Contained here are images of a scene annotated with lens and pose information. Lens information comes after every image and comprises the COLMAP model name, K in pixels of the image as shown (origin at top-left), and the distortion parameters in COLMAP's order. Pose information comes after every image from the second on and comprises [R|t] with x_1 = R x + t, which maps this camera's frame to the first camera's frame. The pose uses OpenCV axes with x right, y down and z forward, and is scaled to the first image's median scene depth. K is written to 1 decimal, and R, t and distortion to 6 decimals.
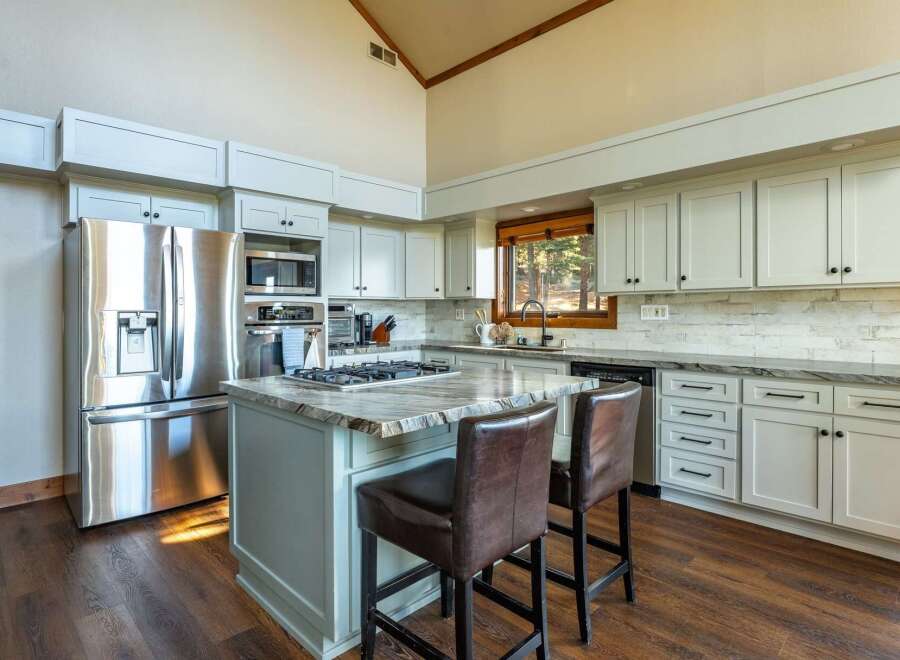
lens RADIAL K [[479.8, 0, 446.9], [0, 479.8, 311.5], [0, 0, 1]] dist [-0.001853, -0.001236]
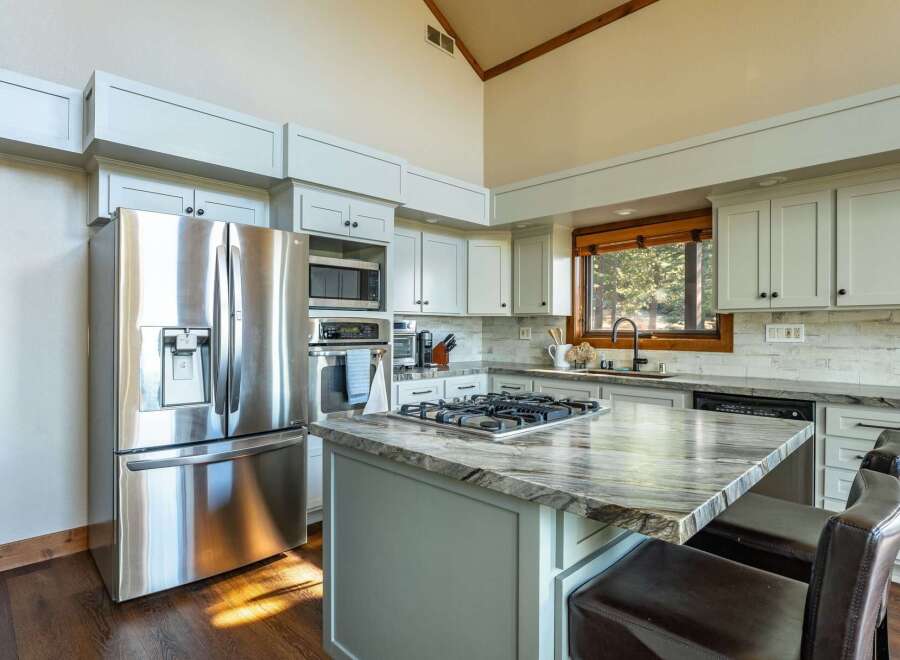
lens RADIAL K [[483.0, 0, 450.0], [0, 483.0, 330.0], [0, 0, 1]] dist [-0.003412, -0.000266]
pose [[0.999974, 0.007199, -0.000164, -0.159713], [-0.007198, 0.999973, 0.001705, -0.000755], [0.000176, -0.001704, 0.999999, 0.152522]]
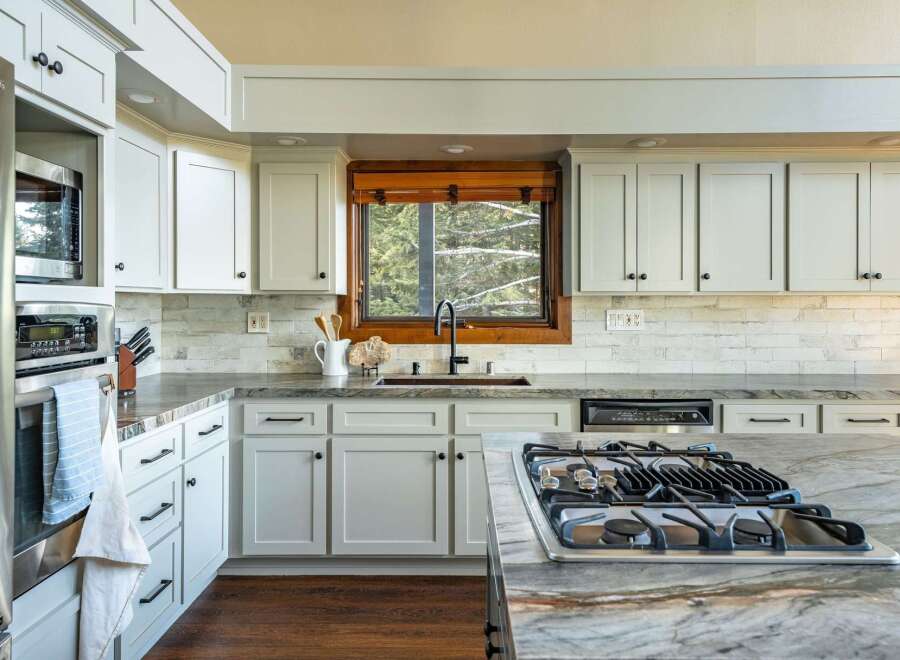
lens RADIAL K [[637.1, 0, 450.4], [0, 637.1, 304.9], [0, 0, 1]] dist [0.007909, 0.001862]
pose [[0.715770, 0.005175, 0.698317, -0.445459], [-0.004355, 0.999986, -0.002946, -0.017377], [-0.698323, -0.000932, 0.715782, 0.496461]]
